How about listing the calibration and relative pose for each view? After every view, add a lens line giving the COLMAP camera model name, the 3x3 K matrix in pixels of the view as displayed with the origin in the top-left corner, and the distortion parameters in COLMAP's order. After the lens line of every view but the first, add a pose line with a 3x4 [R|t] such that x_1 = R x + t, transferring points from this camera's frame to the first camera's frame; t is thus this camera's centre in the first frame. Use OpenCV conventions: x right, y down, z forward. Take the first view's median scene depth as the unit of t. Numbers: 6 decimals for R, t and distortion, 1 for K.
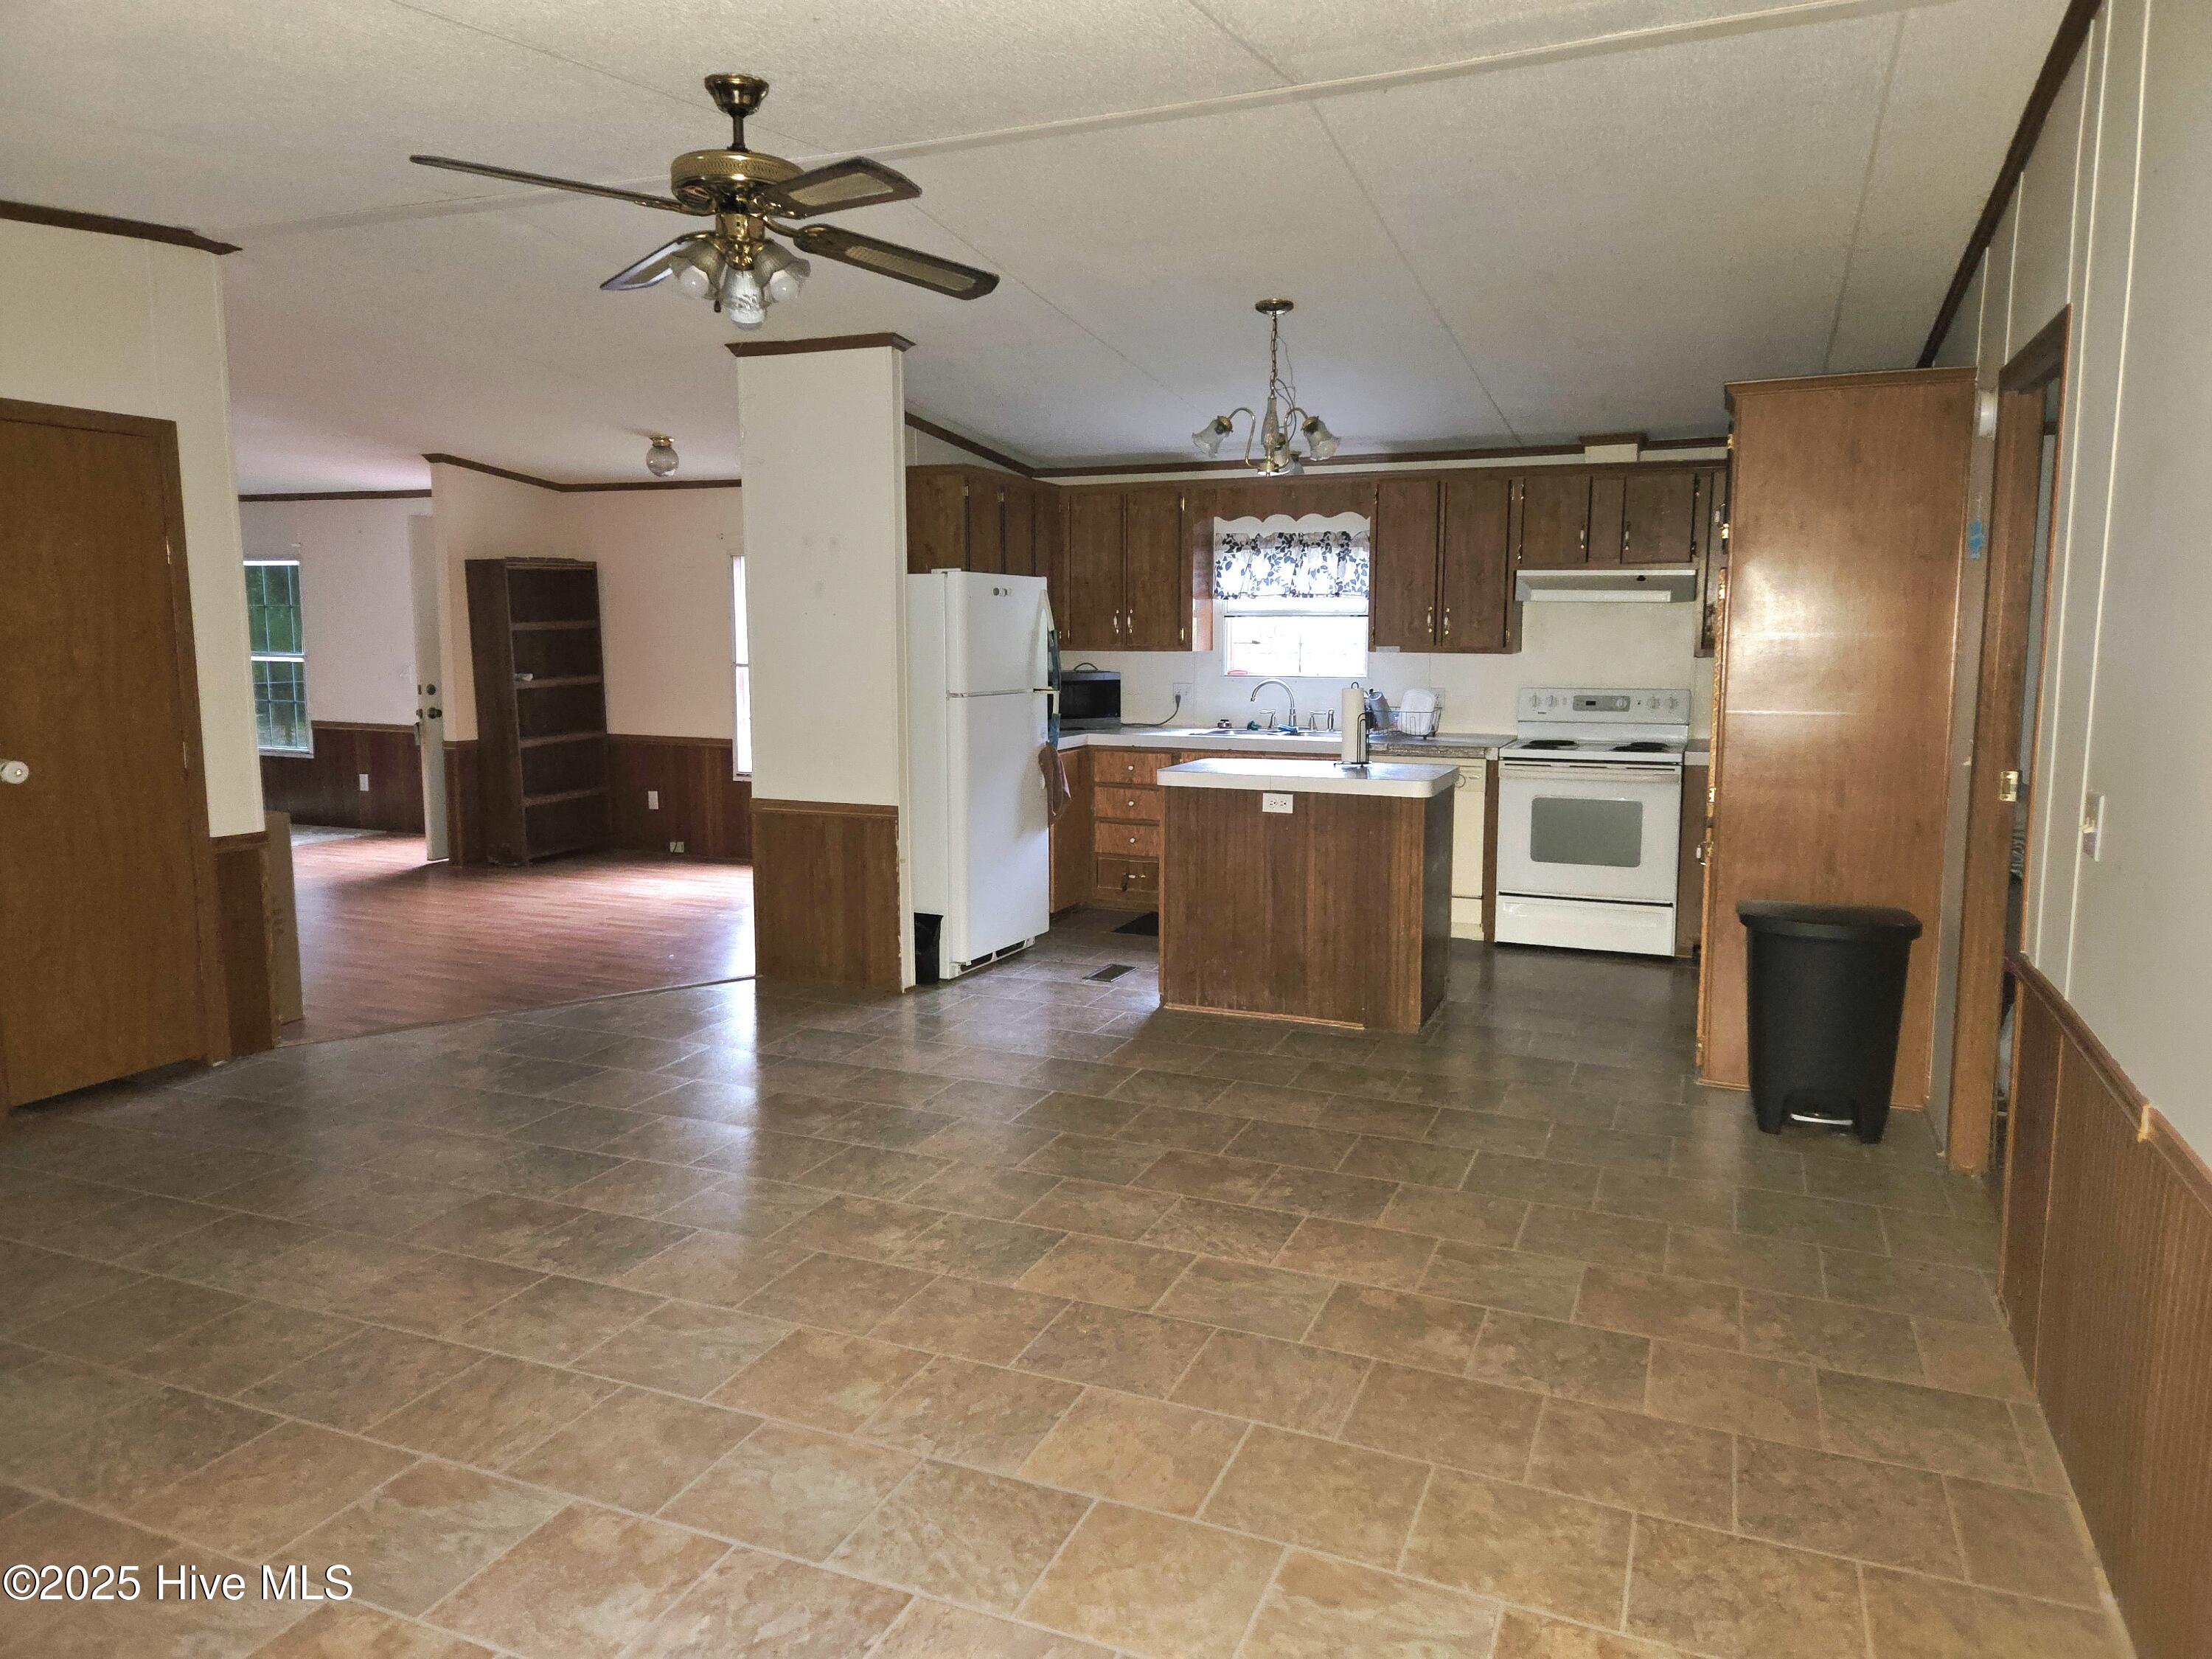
lens RADIAL K [[1483.8, 0, 1112.7], [0, 1483.8, 823.4], [0, 0, 1]] dist [0.050127, -0.021050]
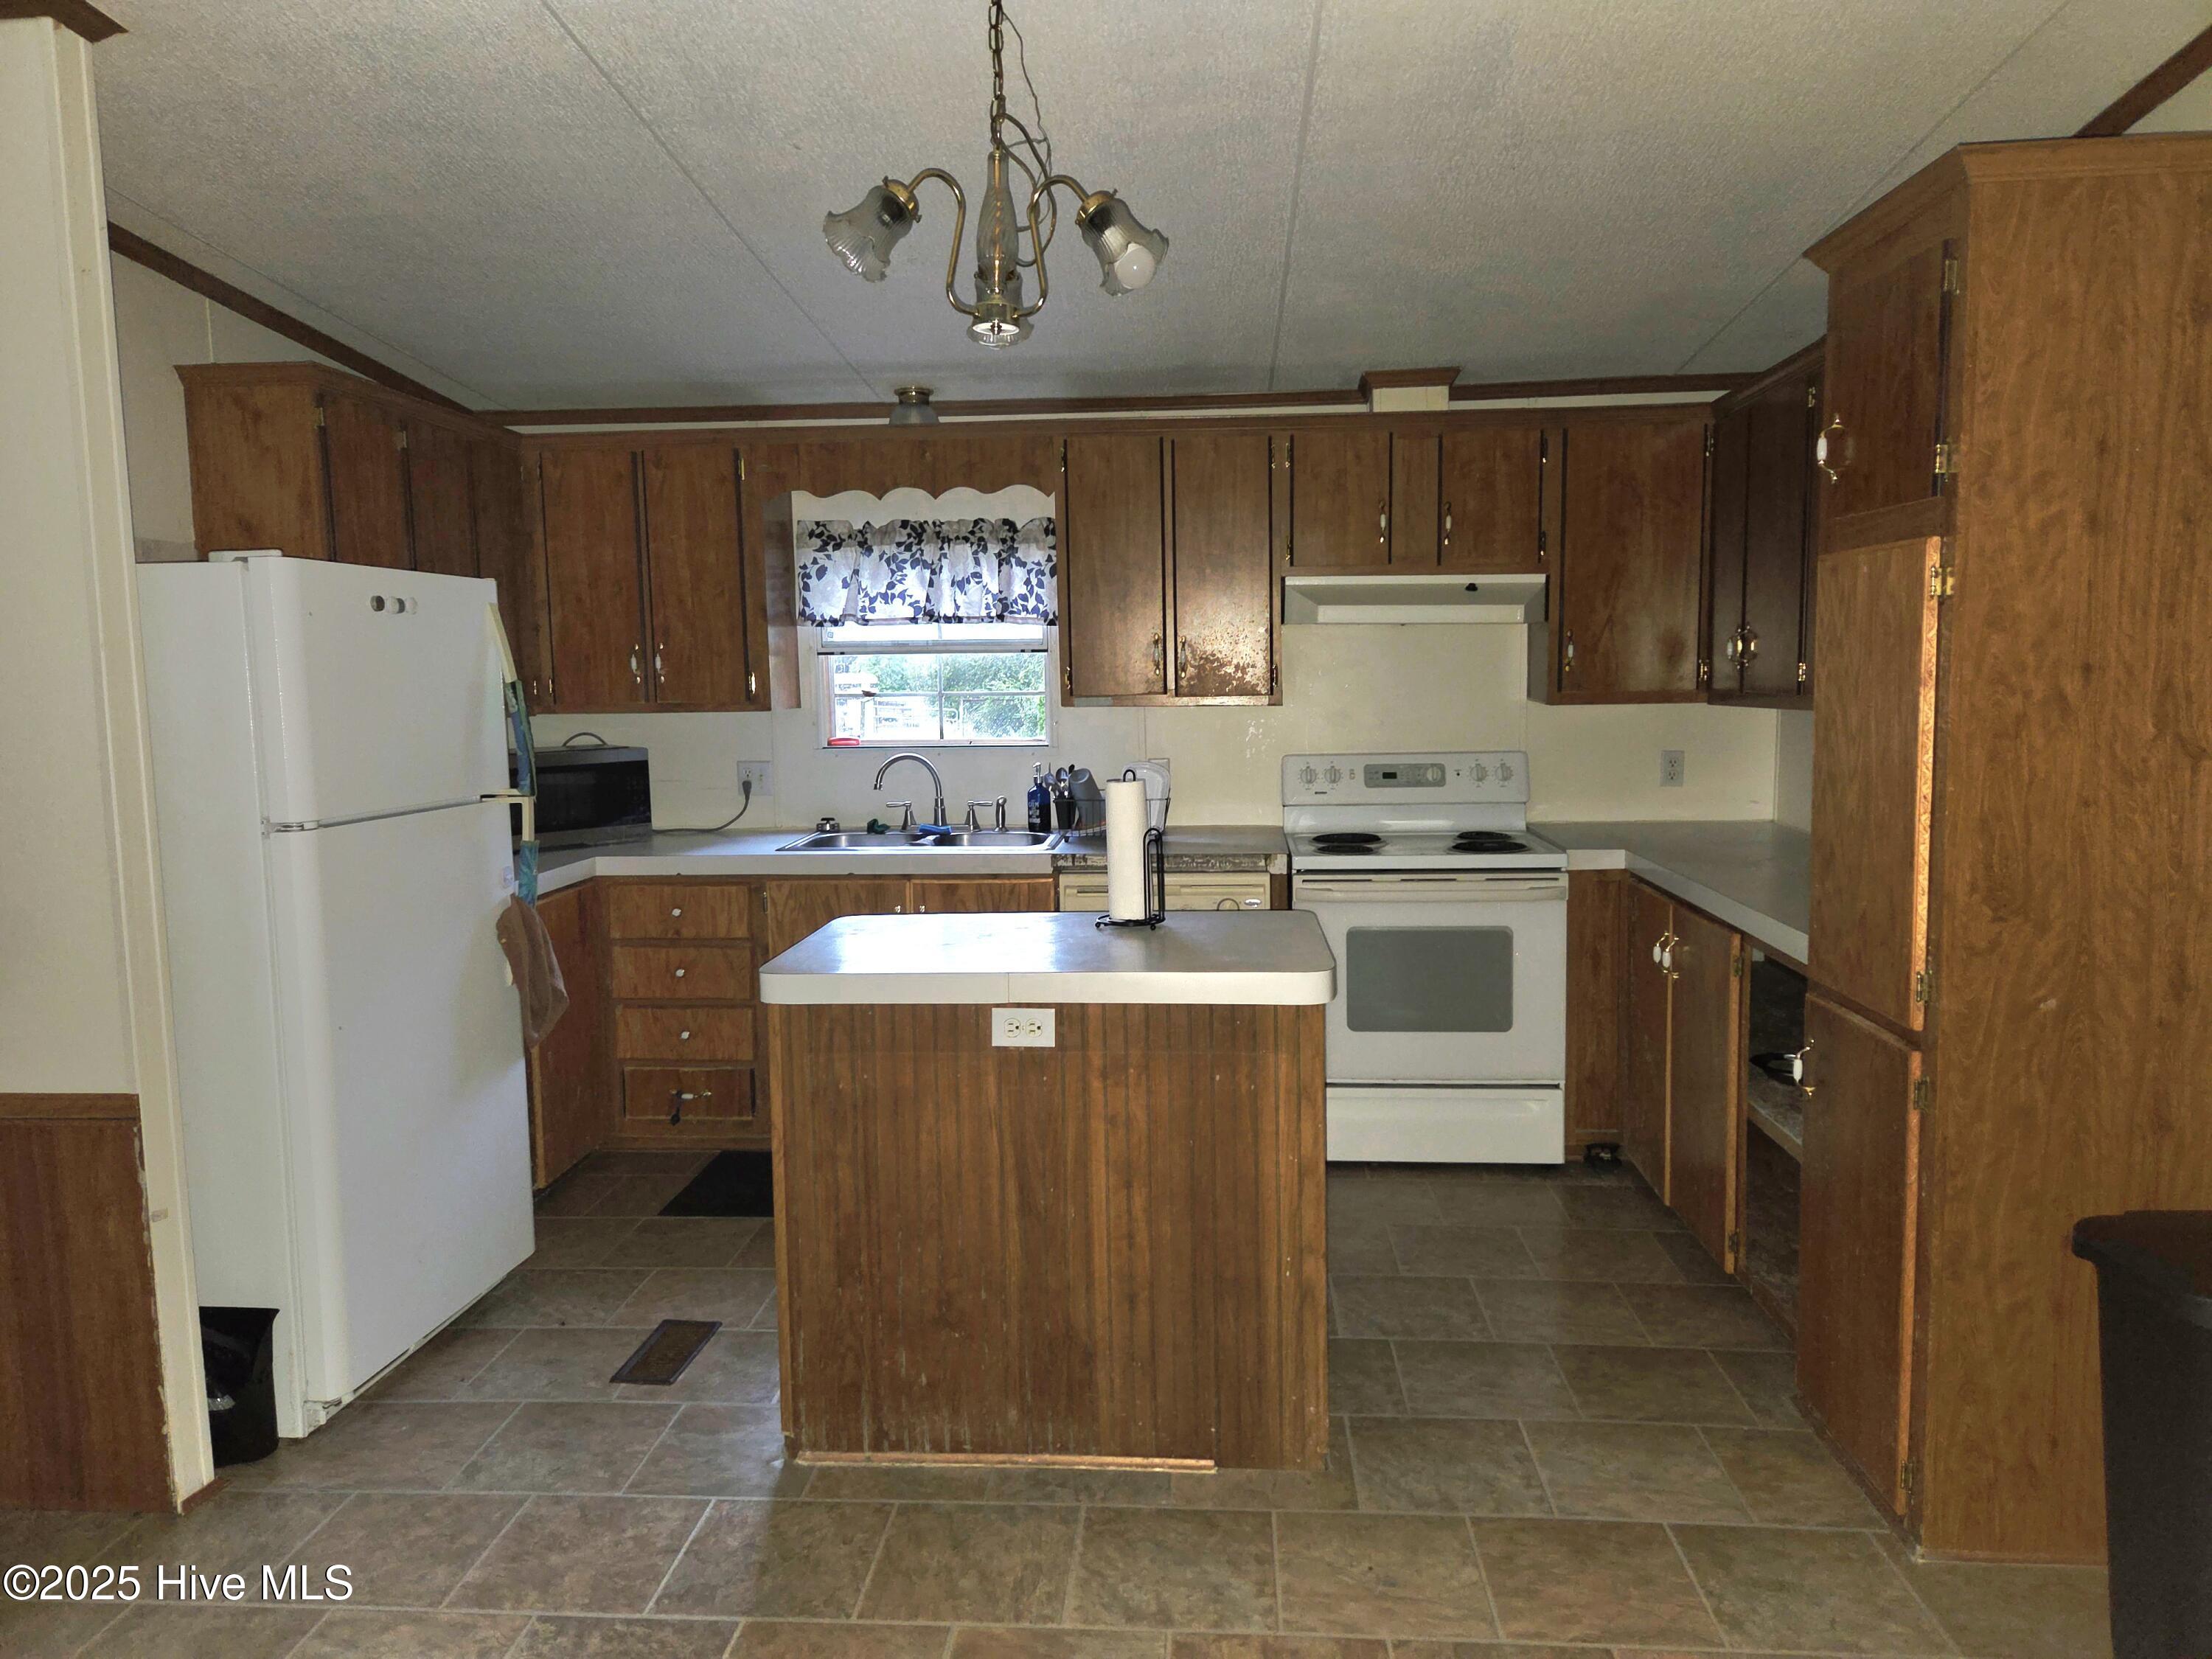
lens RADIAL K [[1483.8, 0, 1113.9], [0, 1483.8, 818.2], [0, 0, 1]] dist [0.050127, -0.021050]
pose [[0.947566, -0.048371, 0.315879, -0.009090], [0.058513, 0.998029, -0.022699, -0.057019], [-0.314158, 0.039992, 0.948528, 0.432051]]
